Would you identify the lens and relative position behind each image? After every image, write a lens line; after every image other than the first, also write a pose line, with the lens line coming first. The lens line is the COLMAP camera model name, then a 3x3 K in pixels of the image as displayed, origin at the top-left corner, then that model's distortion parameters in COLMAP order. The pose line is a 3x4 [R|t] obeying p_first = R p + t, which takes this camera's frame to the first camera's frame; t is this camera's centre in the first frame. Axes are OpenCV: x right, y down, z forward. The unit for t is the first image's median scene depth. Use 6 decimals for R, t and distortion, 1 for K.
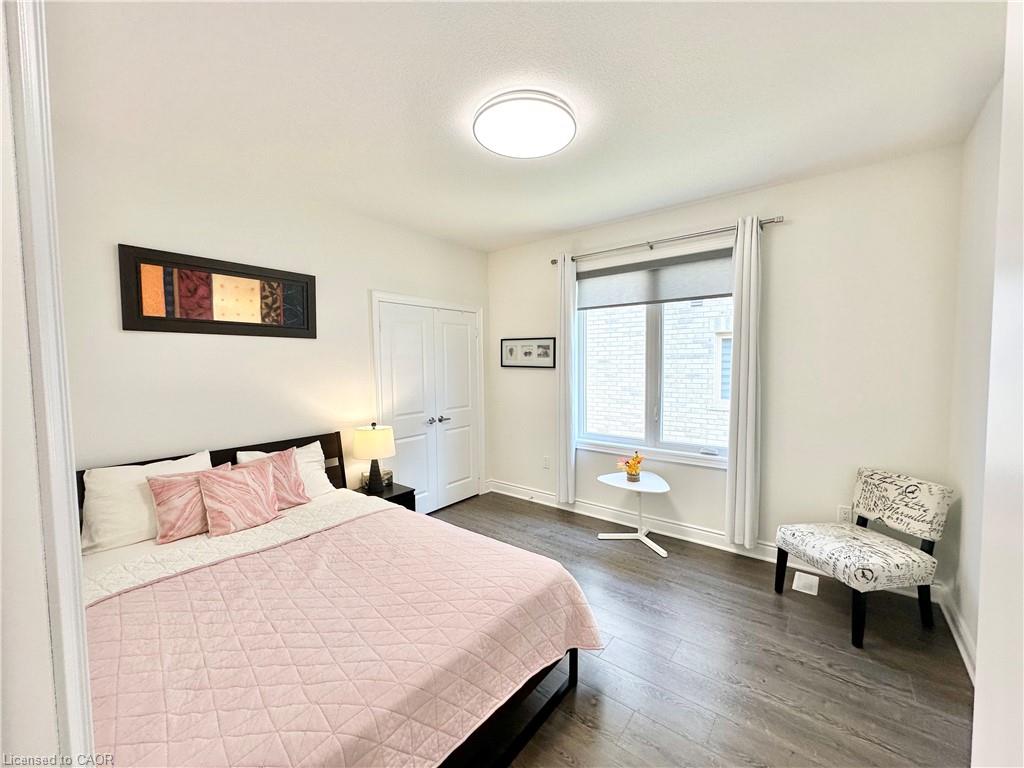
lens RADIAL K [[401.5, 0, 511.9], [0, 401.5, 383.2], [0, 0, 1]] dist [-0.006528, 0.000014]
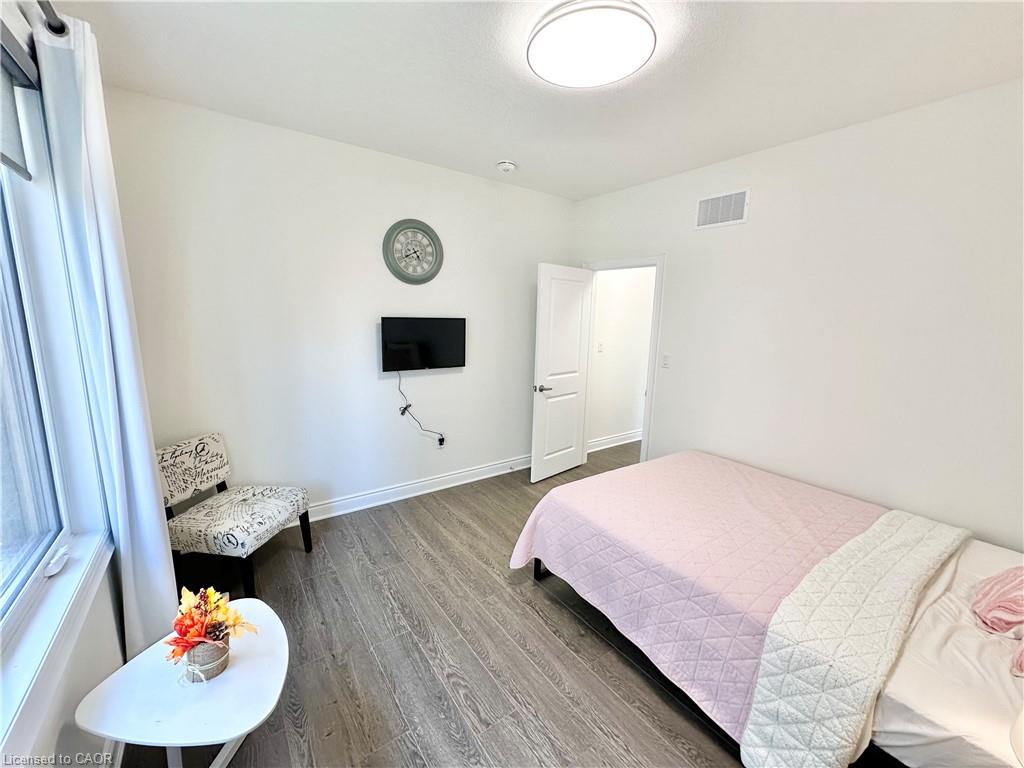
lens RADIAL K [[401.5, 0, 514.0], [0, 401.5, 386.0], [0, 0, 1]] dist [-0.006528, 0.000014]
pose [[-0.965364, -0.063853, 0.252972, -0.056167], [-0.006940, 0.975531, 0.219752, -0.129509], [-0.260814, 0.210385, -0.942186, 1.703684]]
